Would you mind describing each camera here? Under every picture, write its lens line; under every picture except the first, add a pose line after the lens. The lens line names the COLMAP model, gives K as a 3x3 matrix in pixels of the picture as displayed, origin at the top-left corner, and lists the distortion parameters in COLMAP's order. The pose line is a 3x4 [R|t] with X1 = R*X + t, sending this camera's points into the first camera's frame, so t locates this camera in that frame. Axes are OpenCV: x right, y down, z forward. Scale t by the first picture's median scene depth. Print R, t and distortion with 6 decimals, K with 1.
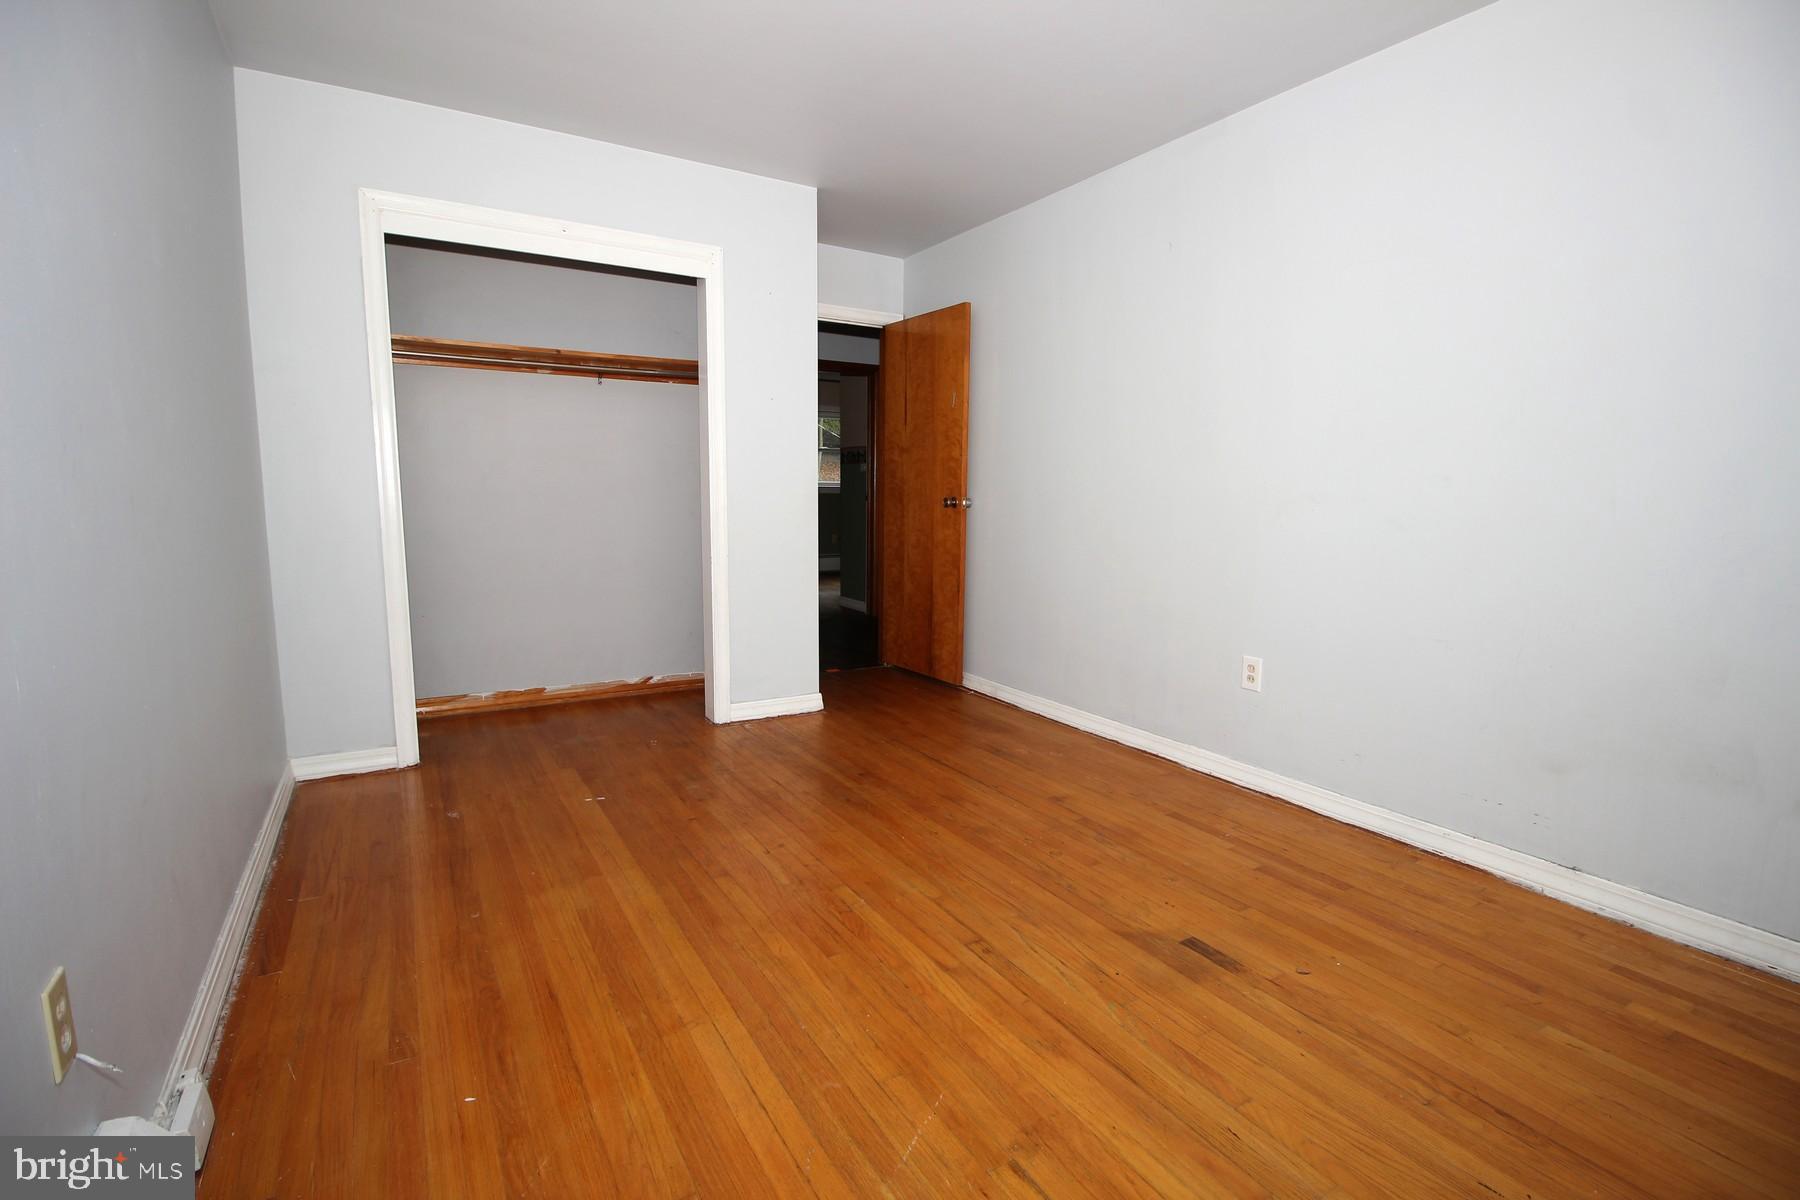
lens RADIAL K [[837.9, 0, 907.2], [0, 837.9, 598.7], [0, 0, 1]] dist [-0.002273, -0.011985]
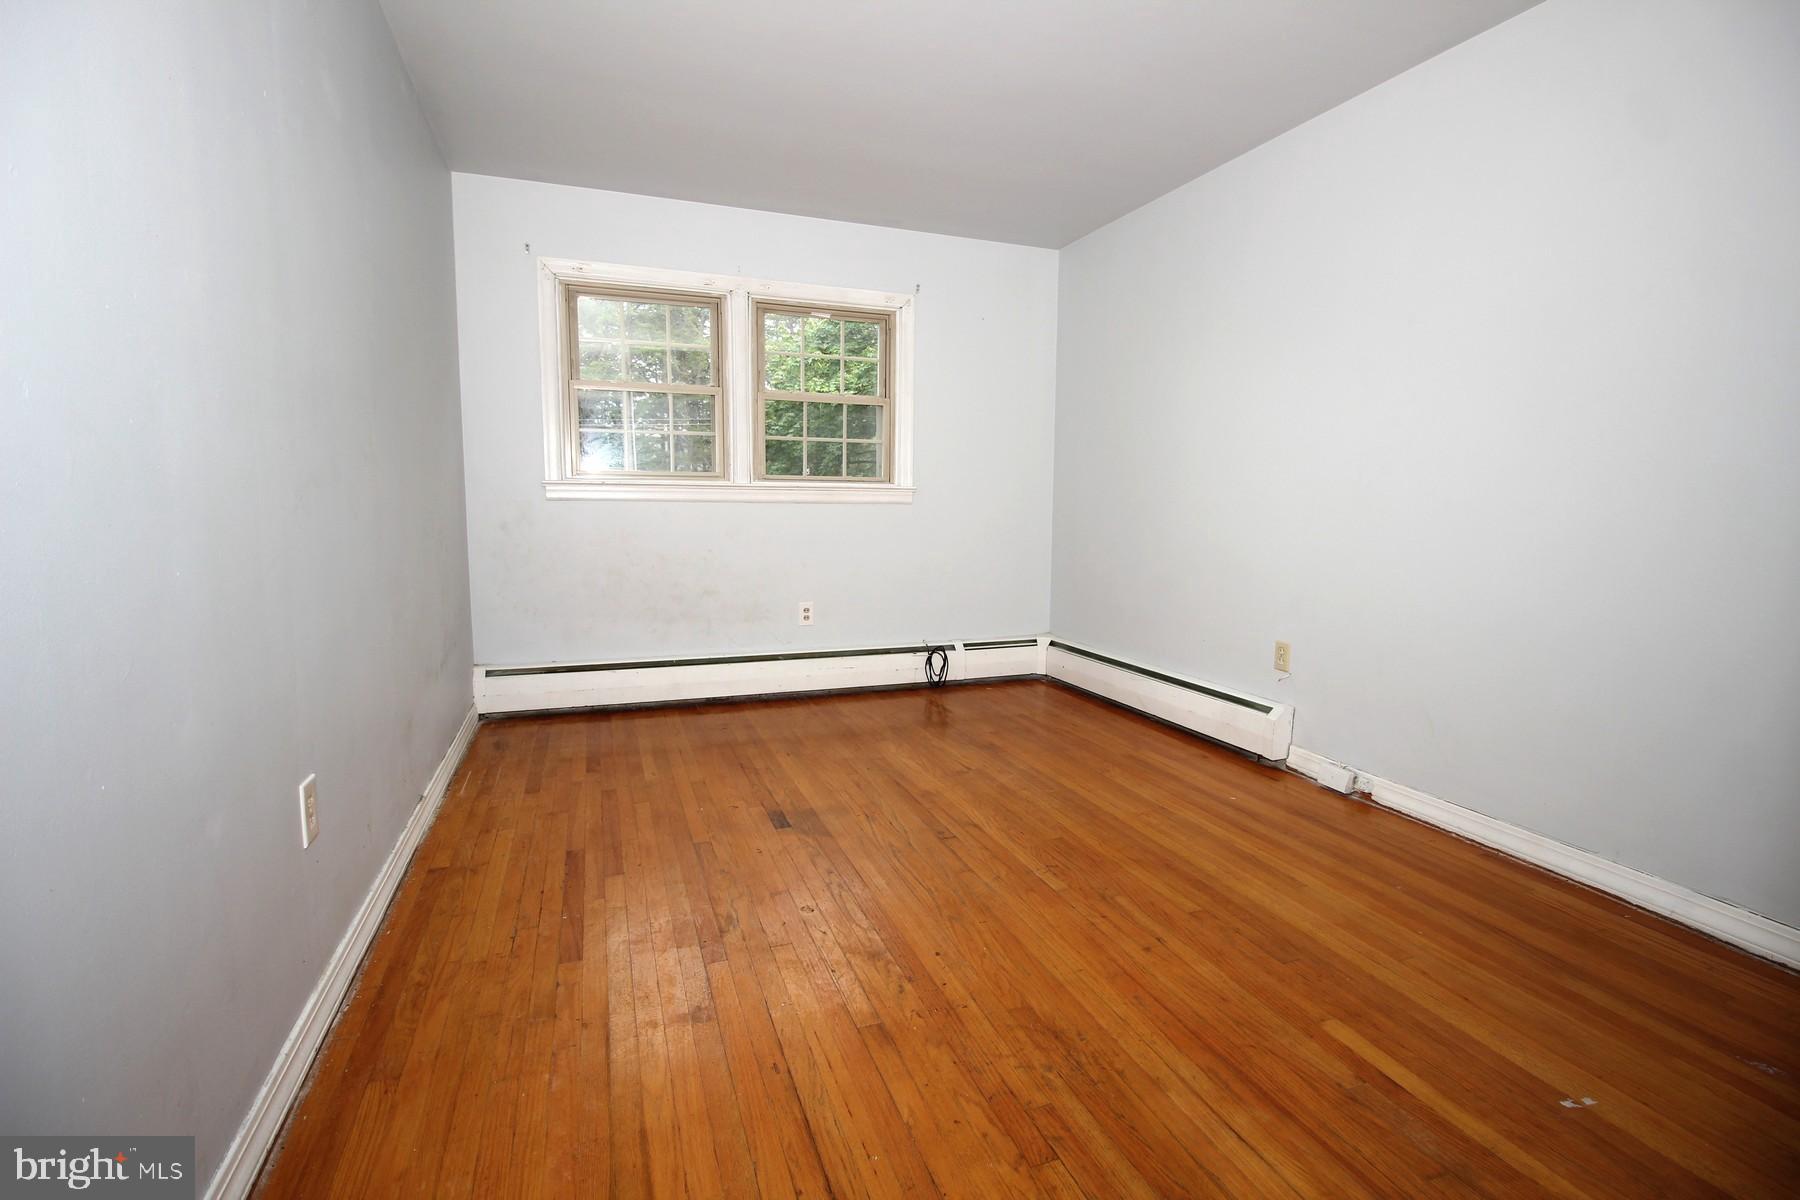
lens RADIAL K [[837.9, 0, 907.2], [0, 837.9, 598.7], [0, 0, 1]] dist [-0.002273, -0.011985]
pose [[-0.982267, -0.044340, 0.182170, -0.074630], [0.001804, 0.969353, 0.245667, -0.255374], [-0.187480, 0.241639, -0.952083, 2.120086]]
